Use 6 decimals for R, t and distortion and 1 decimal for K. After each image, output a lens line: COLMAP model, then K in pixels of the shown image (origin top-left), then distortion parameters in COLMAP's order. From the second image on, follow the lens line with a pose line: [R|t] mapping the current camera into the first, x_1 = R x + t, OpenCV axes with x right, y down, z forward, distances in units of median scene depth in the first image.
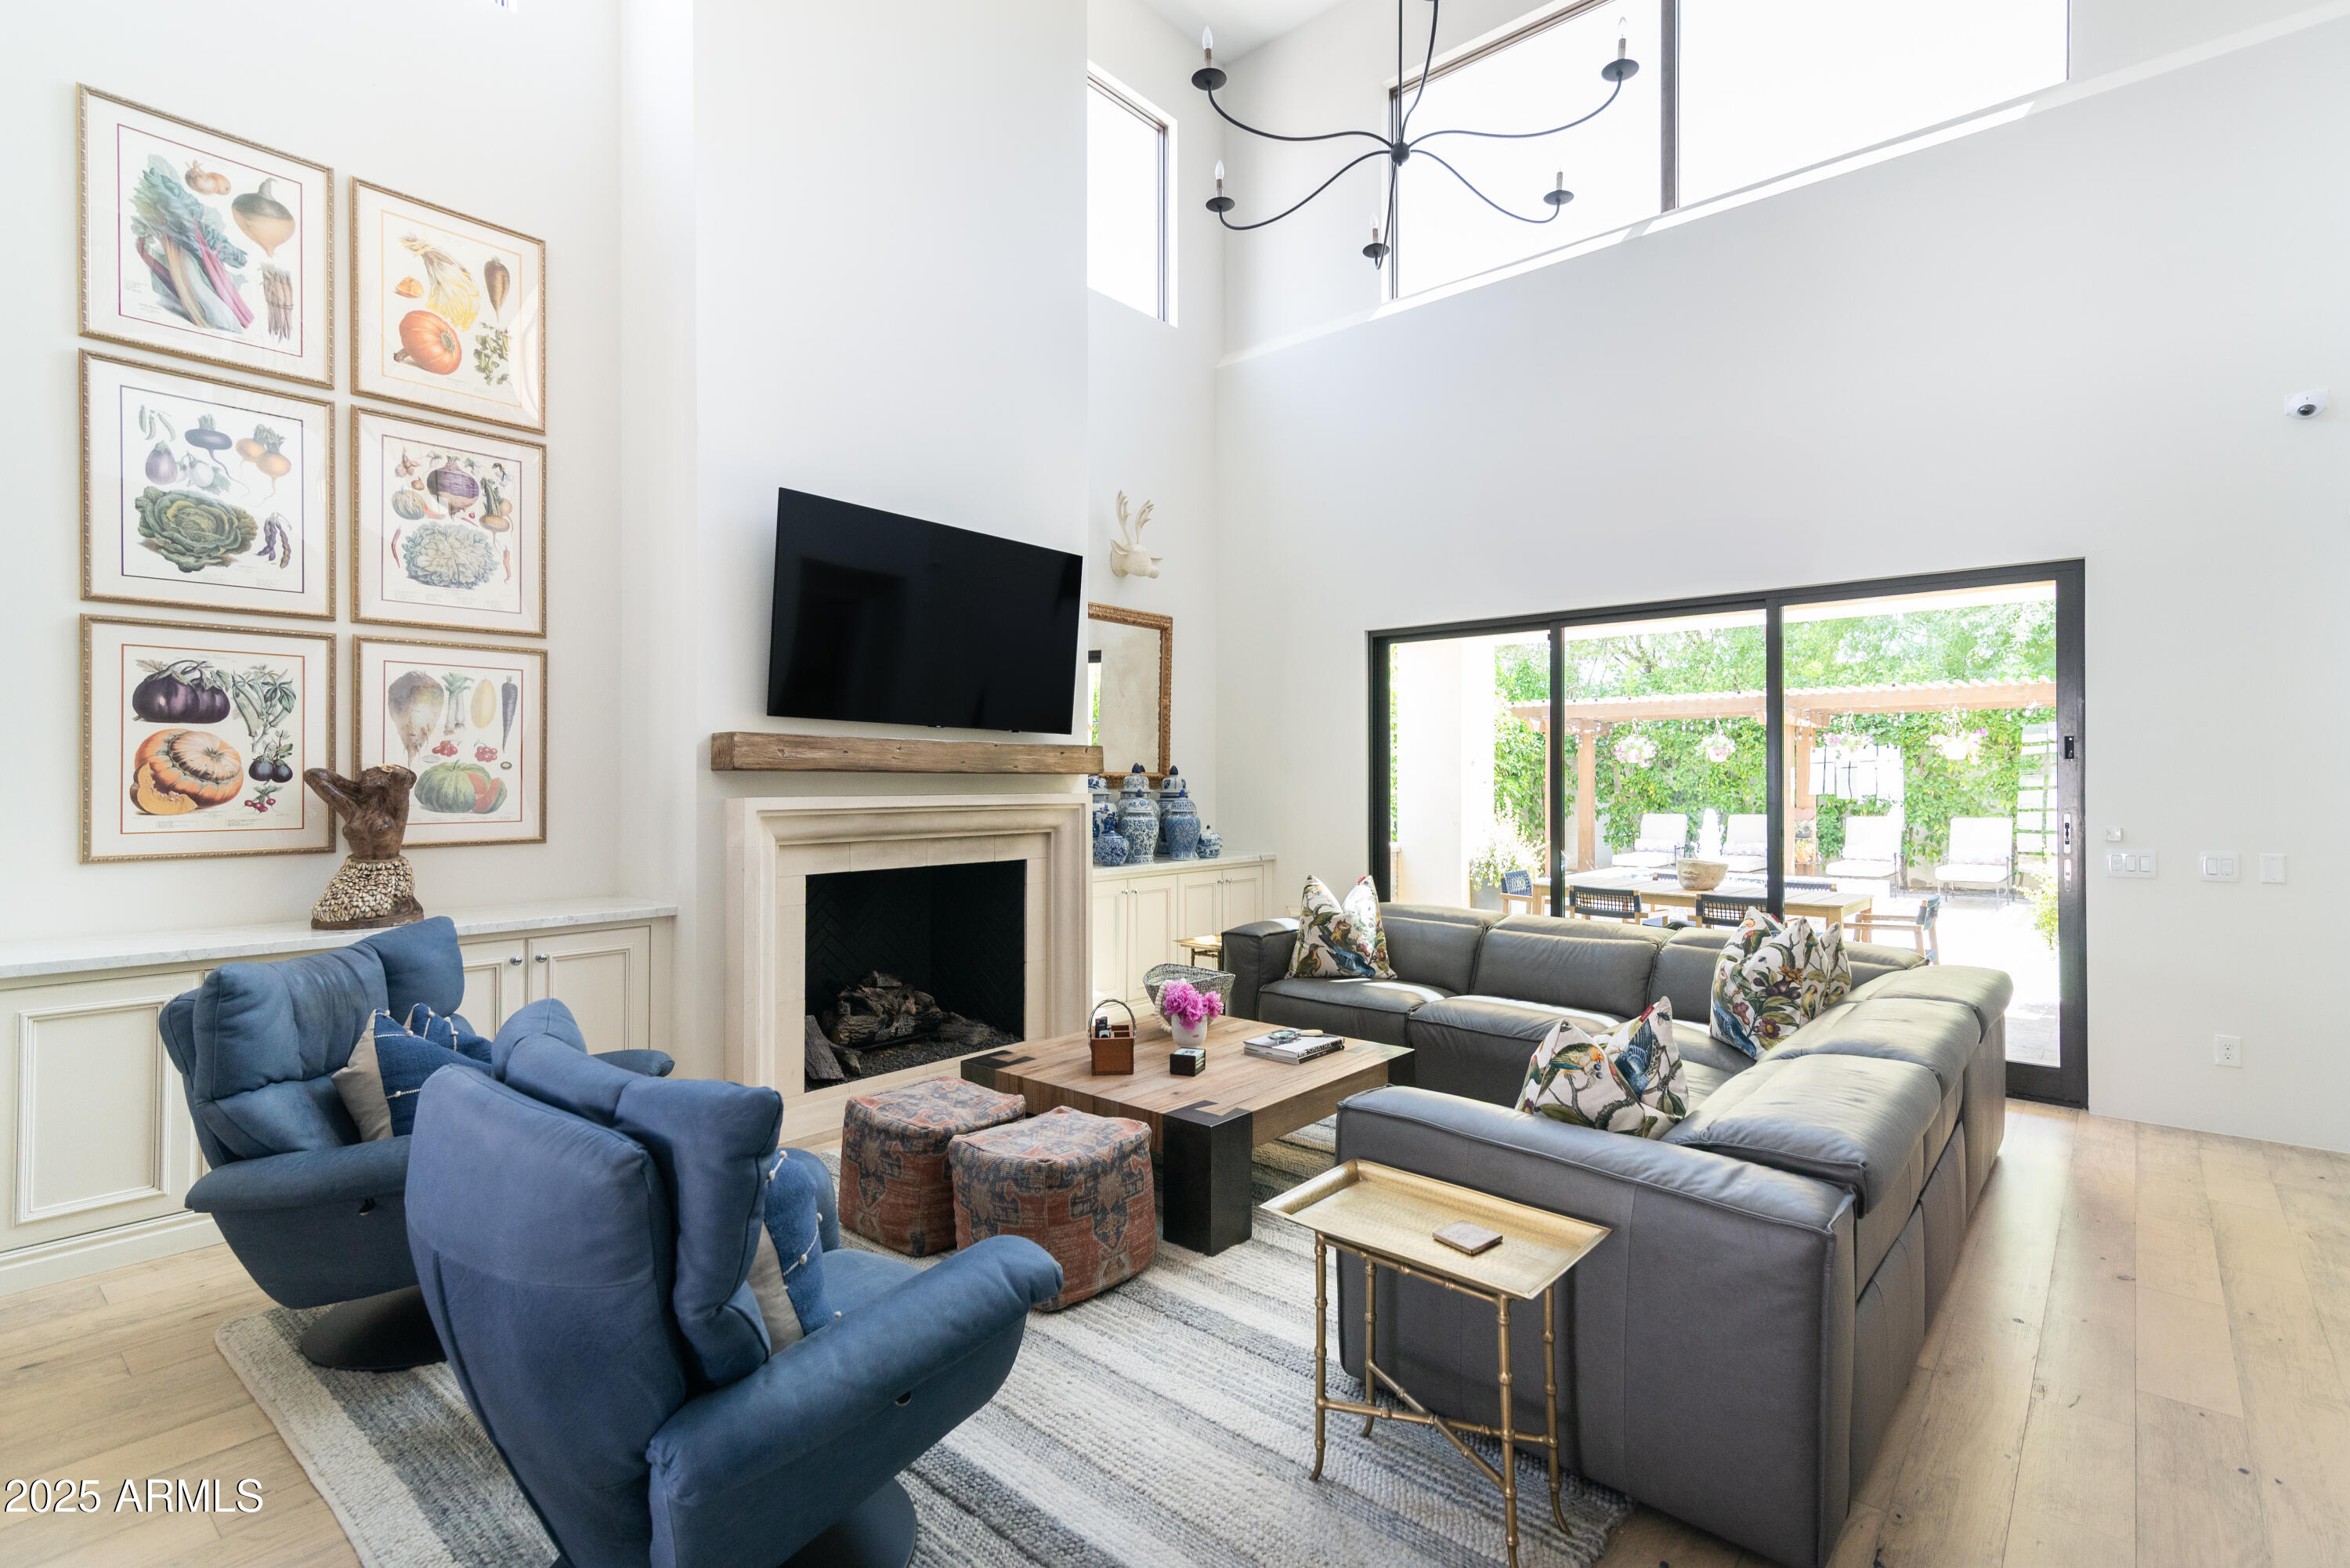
lens RADIAL K [[1091.1, 0, 1229.5], [0, 1091.1, 776.9], [0, 0, 1]] dist [0.005394, 0.001447]
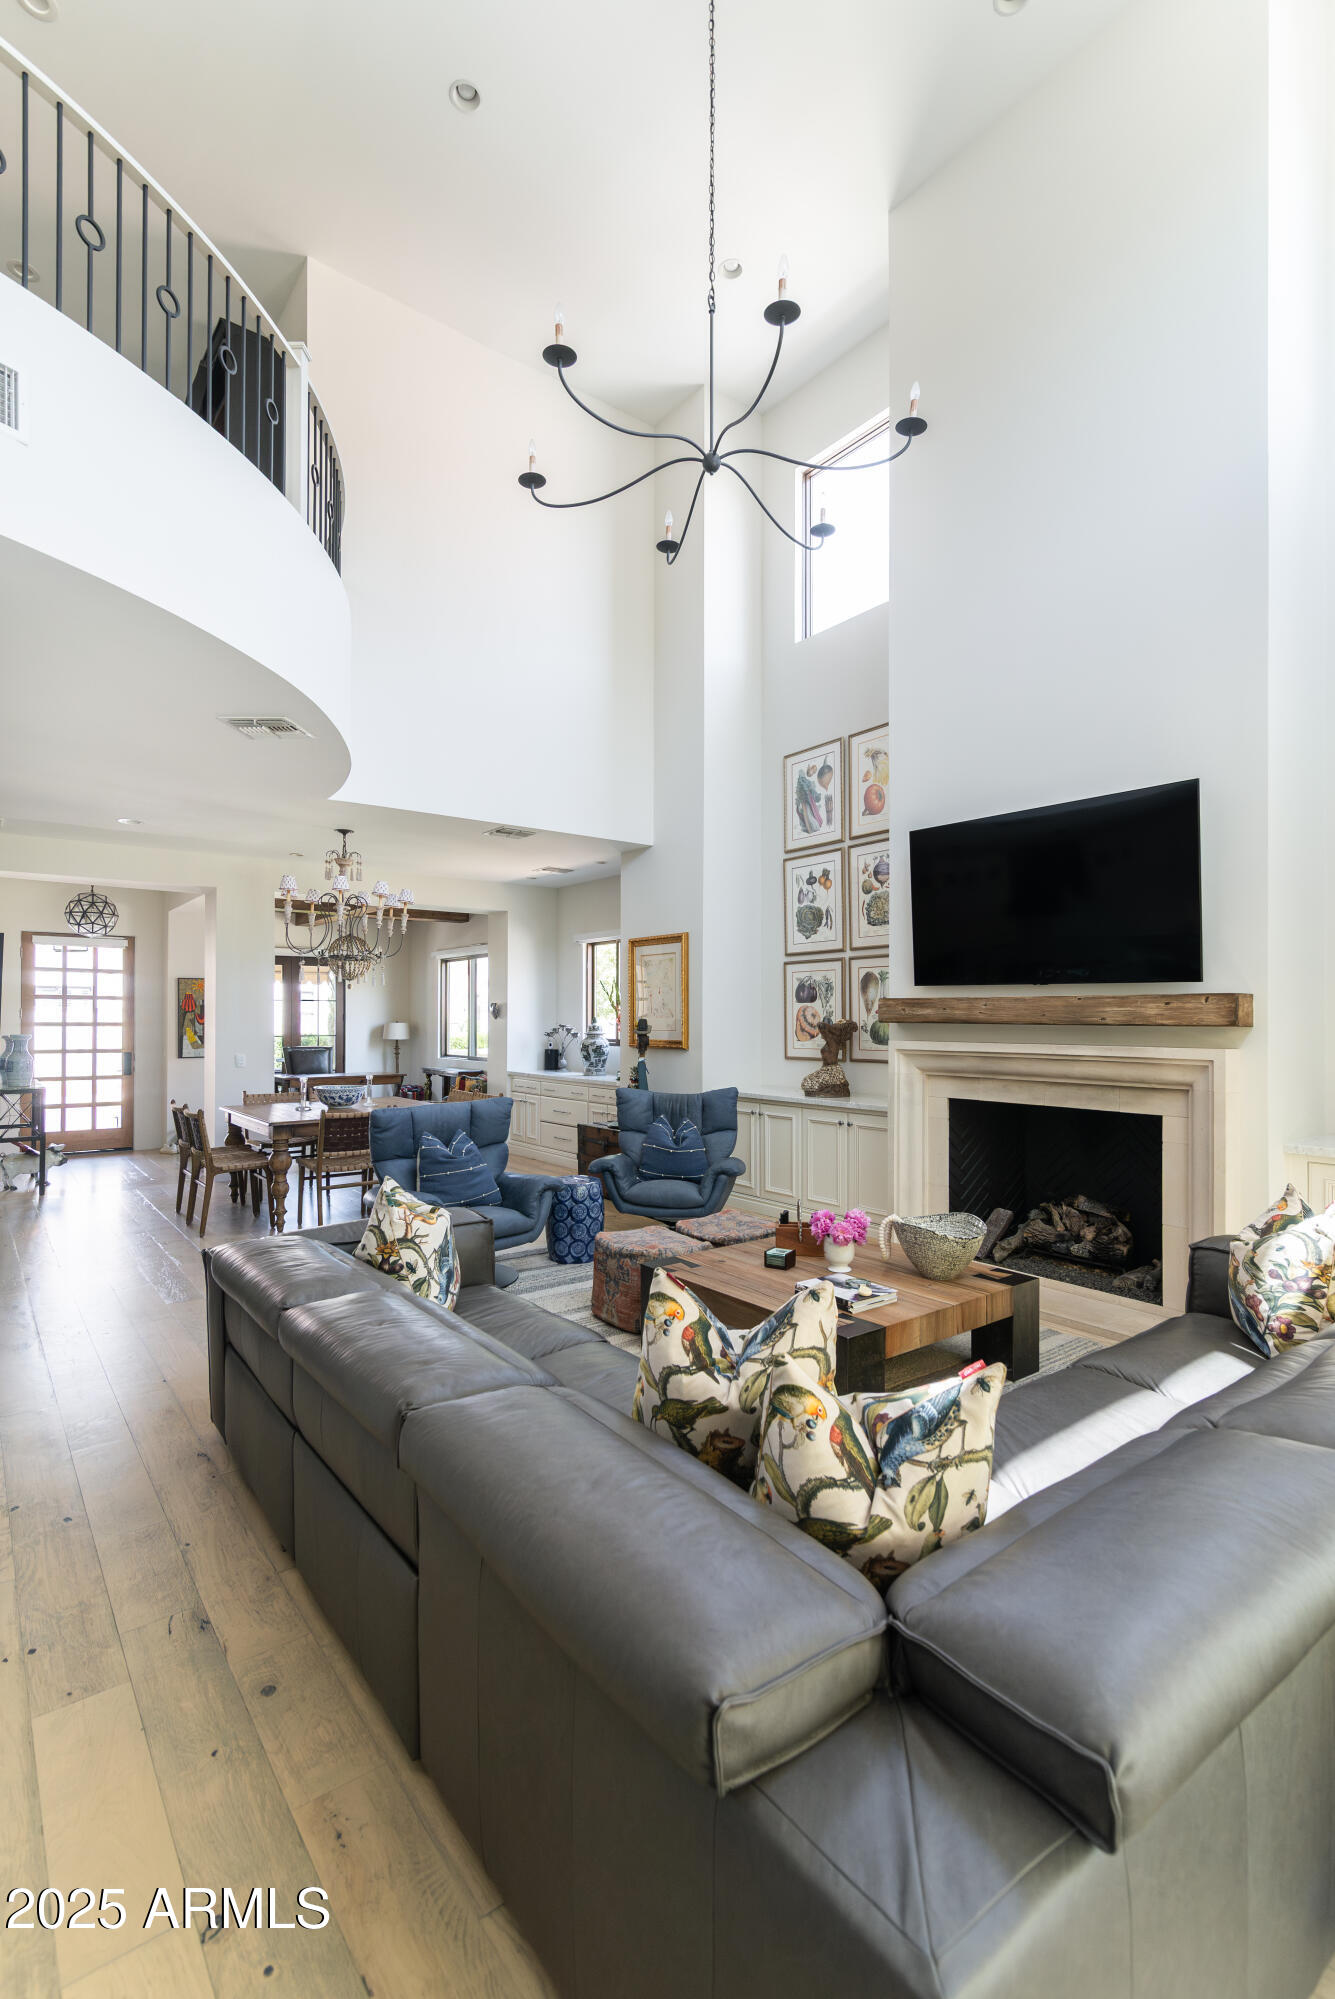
lens RADIAL K [[898.0, 0, 669.4], [0, 898.0, 1018.8], [0, 0, 1]] dist [0.002628, -0.003751]
pose [[-0.209537, -0.003466, -0.977795, 0.961419], [-0.003696, 0.999989, -0.002753, -0.007682], [0.977794, 0.003038, -0.209547, 1.066766]]
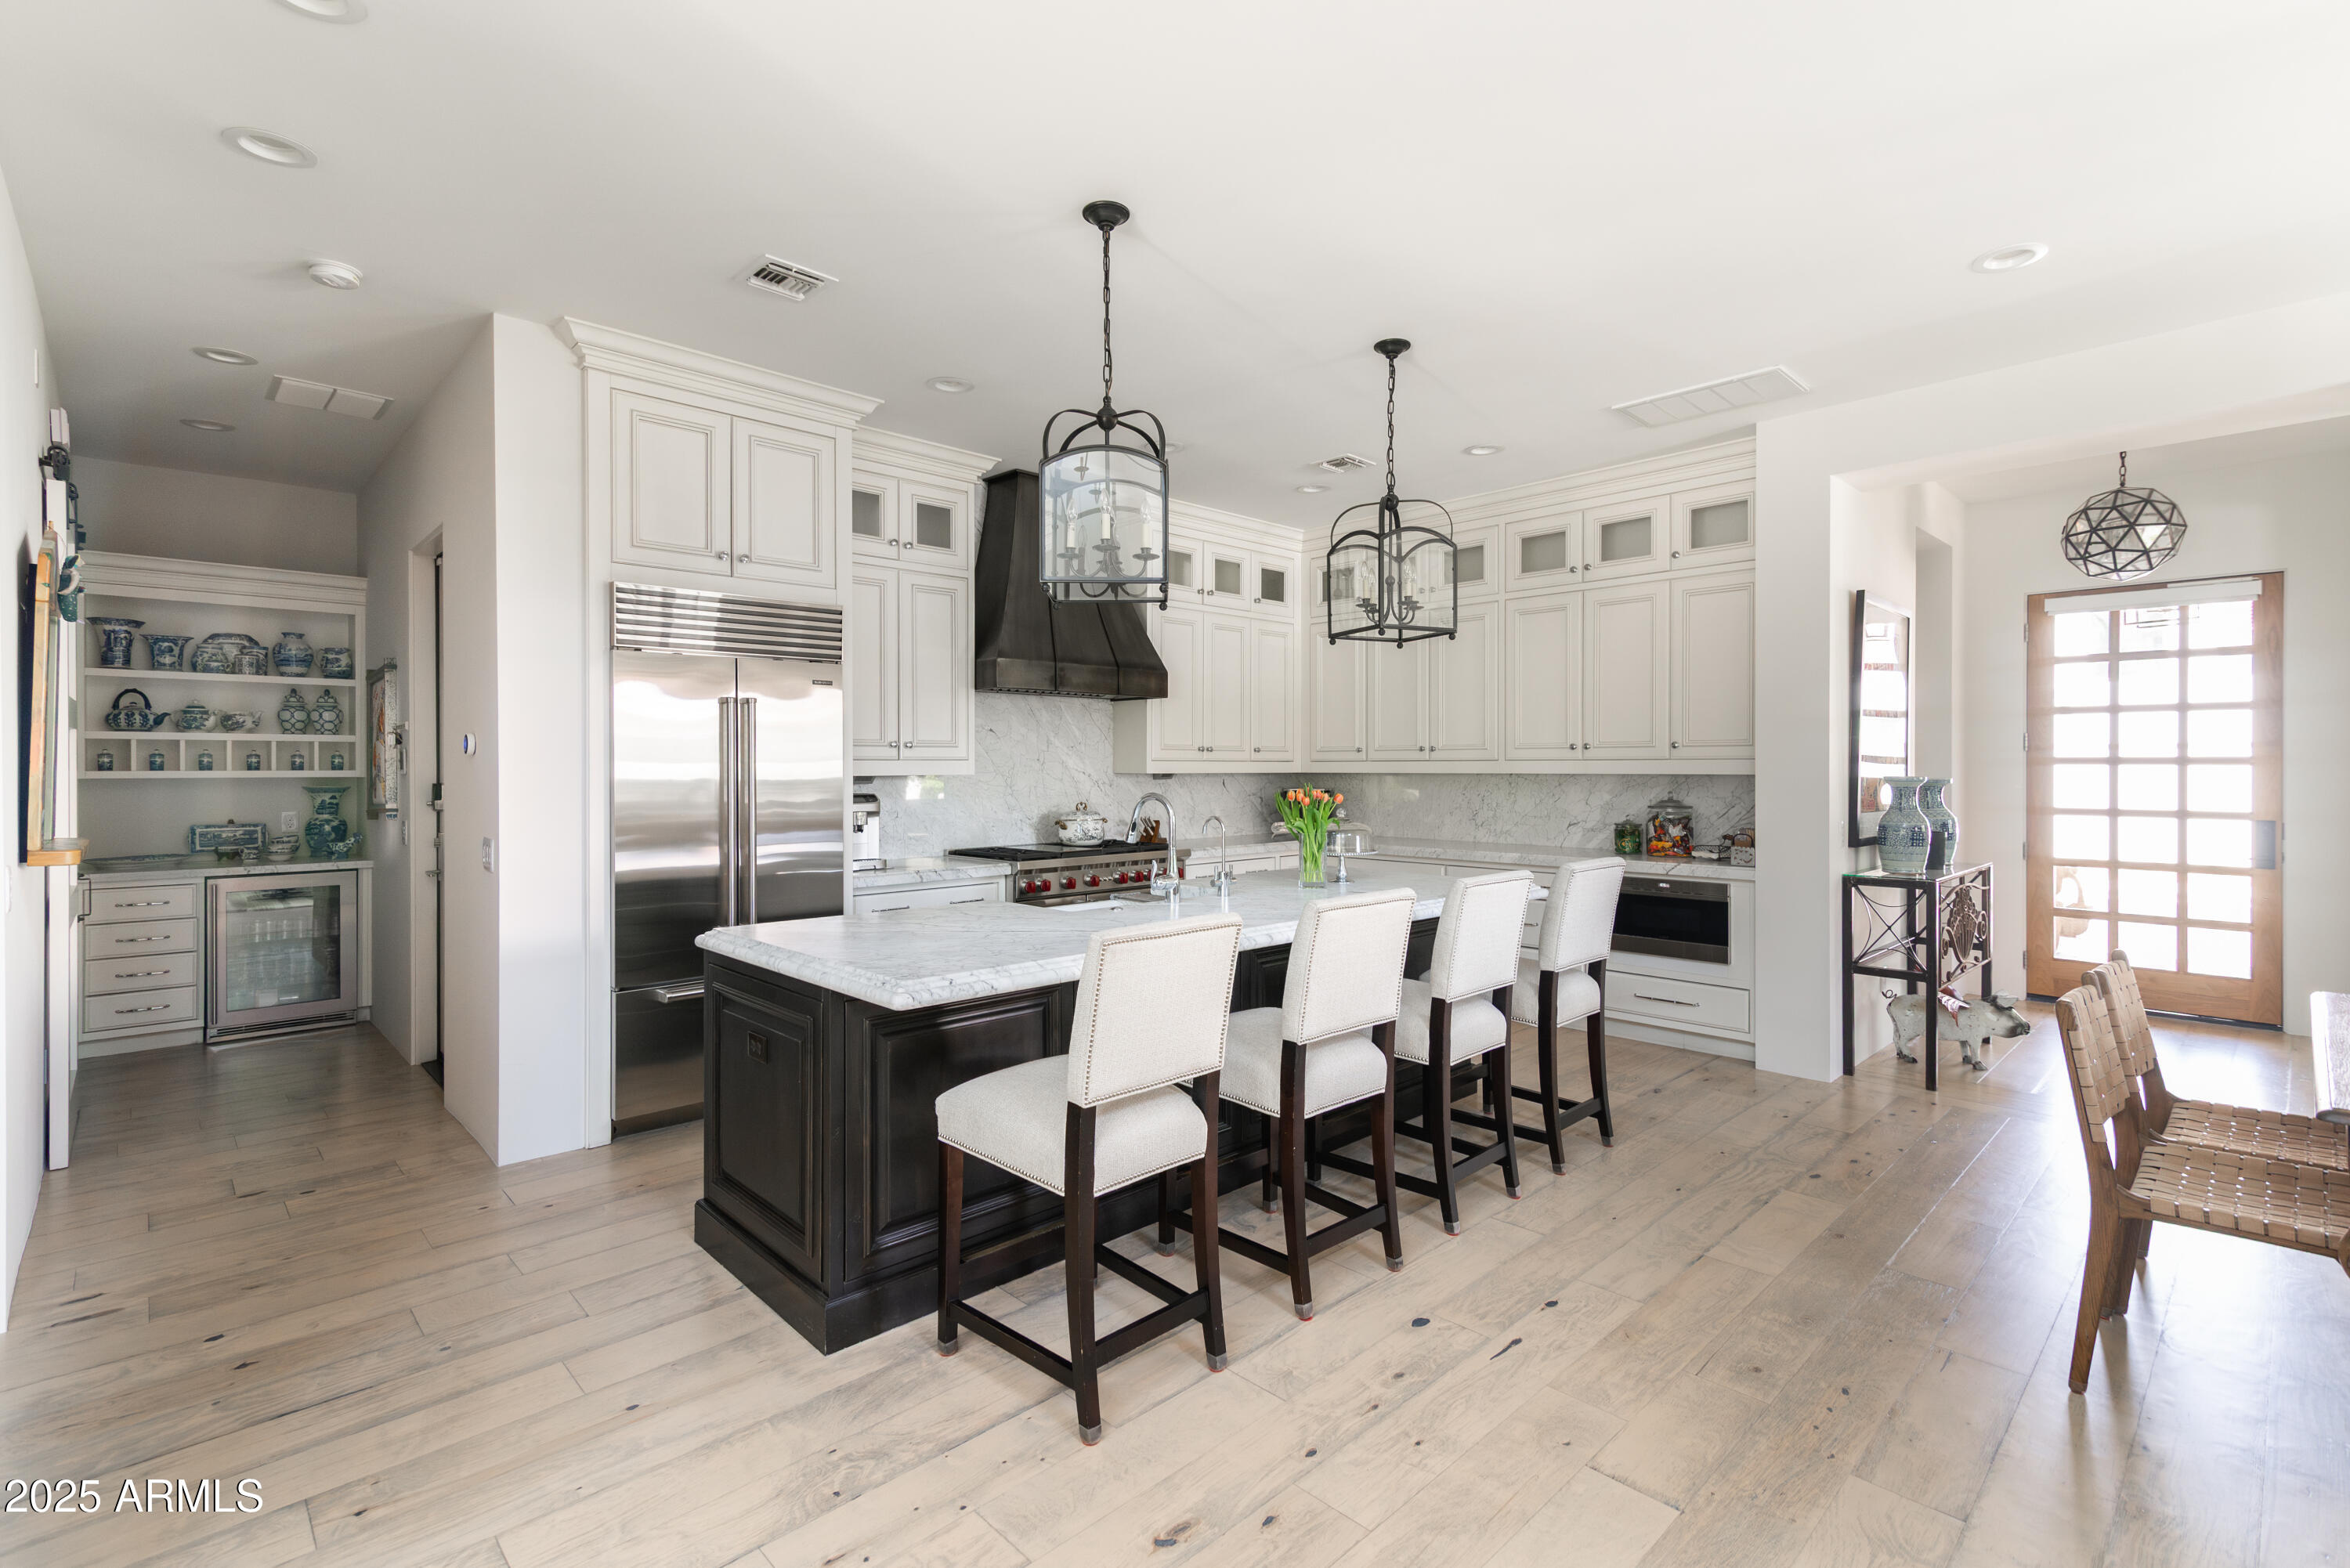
lens RADIAL K [[1055.6, 0, 1175.0], [0, 1055.6, 784.0], [0, 0, 1]] dist [0.002628, -0.003751]
pose [[-0.992171, 0.003301, 0.124842, 0.040959], [0.005260, 0.999868, 0.015361, 0.008657], [-0.124775, 0.015898, -0.992058, 0.596851]]
